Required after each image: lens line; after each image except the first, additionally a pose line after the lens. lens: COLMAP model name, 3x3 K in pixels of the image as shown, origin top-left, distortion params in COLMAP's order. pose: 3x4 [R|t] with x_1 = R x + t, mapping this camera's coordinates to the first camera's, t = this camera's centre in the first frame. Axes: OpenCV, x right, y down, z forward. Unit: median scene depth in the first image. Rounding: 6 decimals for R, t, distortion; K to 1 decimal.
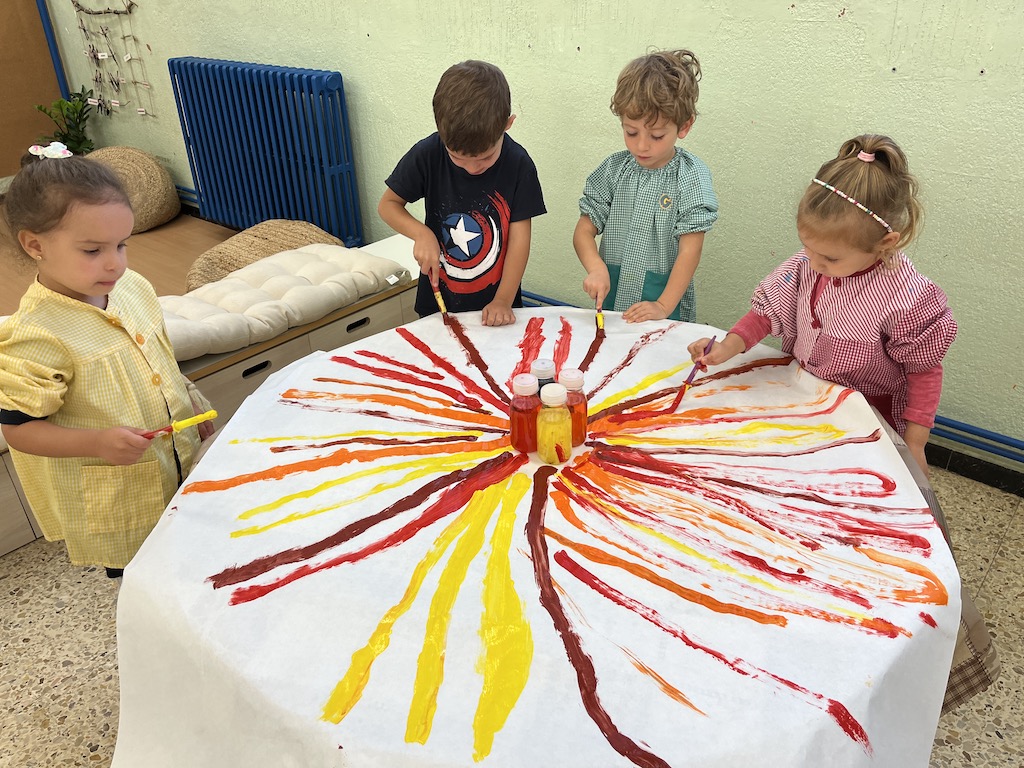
lens RADIAL K [[781.3, 0, 513.5], [0, 781.3, 385.4], [0, 0, 1]] dist [0.001647, -0.000107]
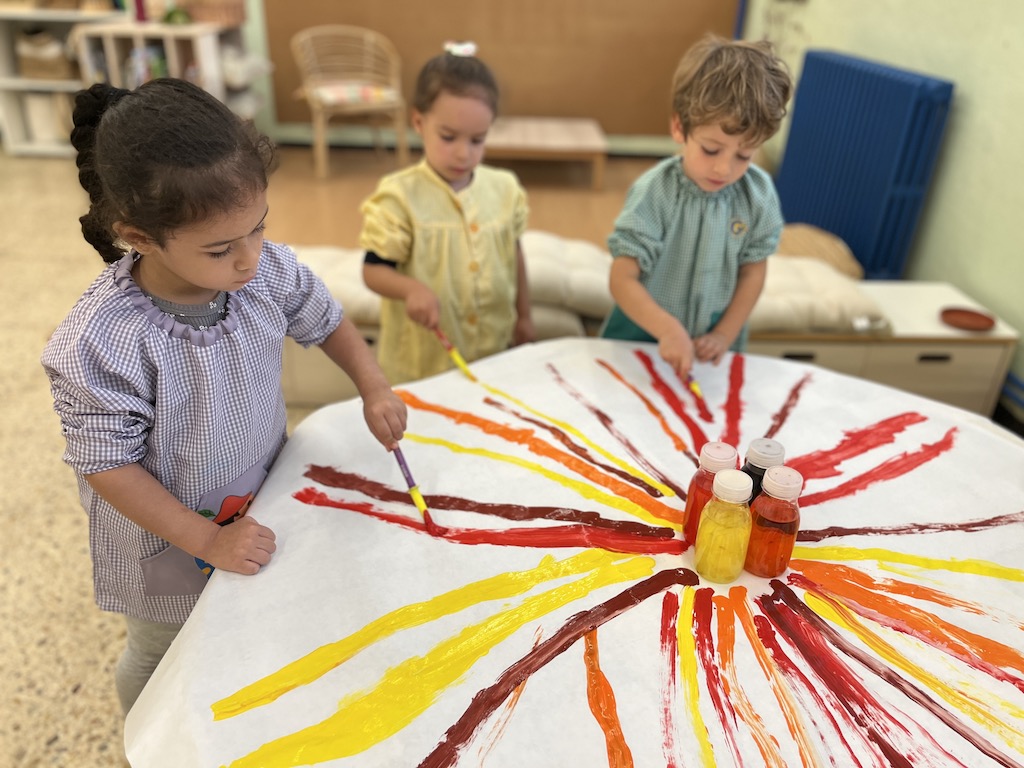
lens RADIAL K [[781.3, 0, 512.5], [0, 781.3, 382.0], [0, 0, 1]] dist [0.001647, -0.000107]
pose [[0.647486, 0.398099, -0.649829, 0.326460], [-0.413816, 0.899708, 0.138857, -0.083493], [0.639936, 0.179002, 0.747289, 0.321965]]
